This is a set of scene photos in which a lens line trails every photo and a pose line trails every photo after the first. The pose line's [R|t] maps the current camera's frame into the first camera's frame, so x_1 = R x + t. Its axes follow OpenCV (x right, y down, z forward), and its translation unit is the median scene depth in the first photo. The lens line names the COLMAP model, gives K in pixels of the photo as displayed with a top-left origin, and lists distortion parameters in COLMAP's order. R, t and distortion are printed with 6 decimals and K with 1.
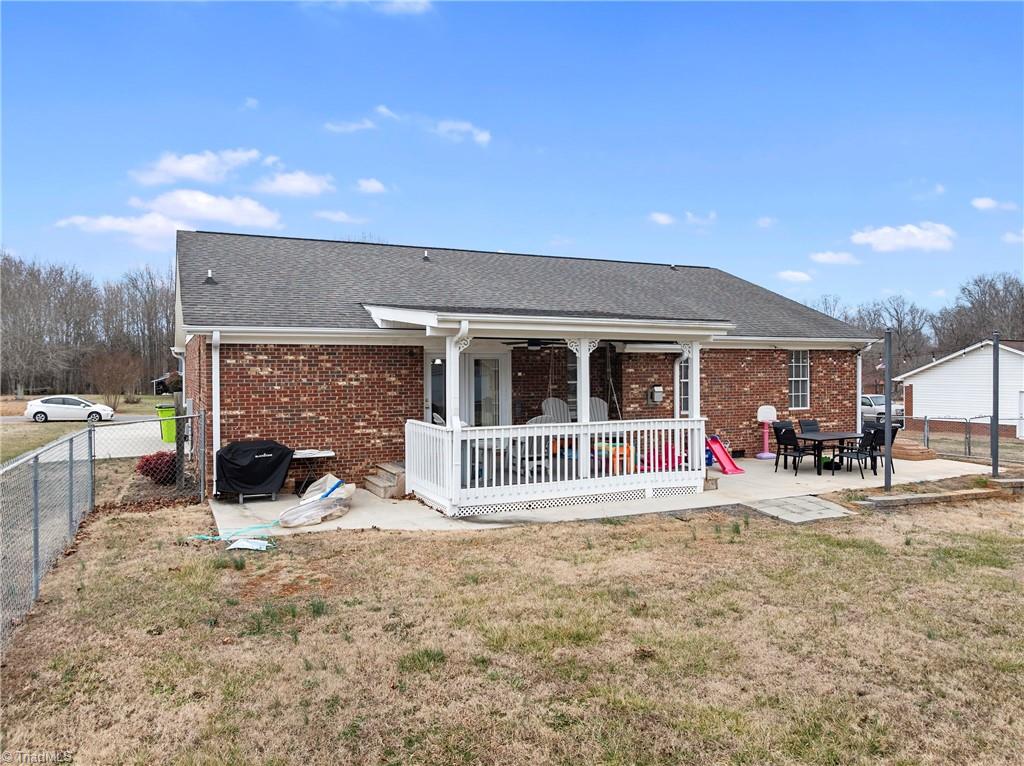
lens RADIAL K [[712.7, 0, 514.9], [0, 712.7, 384.0], [0, 0, 1]] dist [-0.036154, 0.000360]
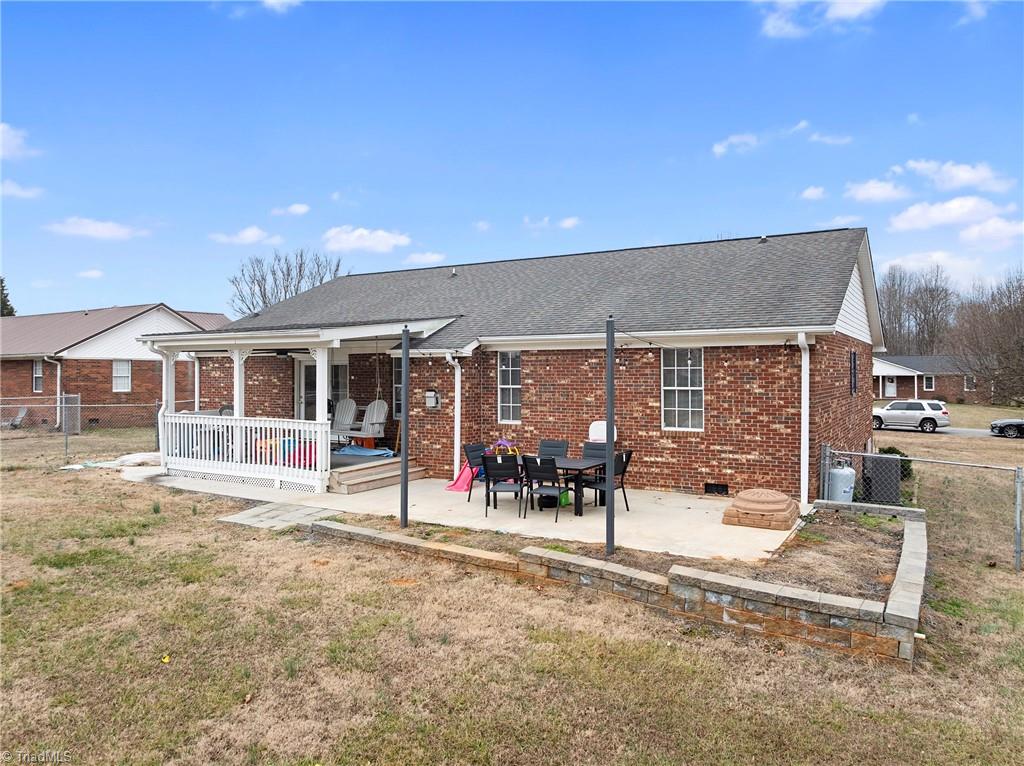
lens RADIAL K [[712.7, 0, 514.5], [0, 712.7, 375.6], [0, 0, 1]] dist [-0.036154, 0.000360]
pose [[0.566018, 0.007324, -0.824360, 1.216475], [-0.017754, 0.999837, -0.003308, -0.019845], [0.824201, 0.016508, 0.566056, 0.615427]]
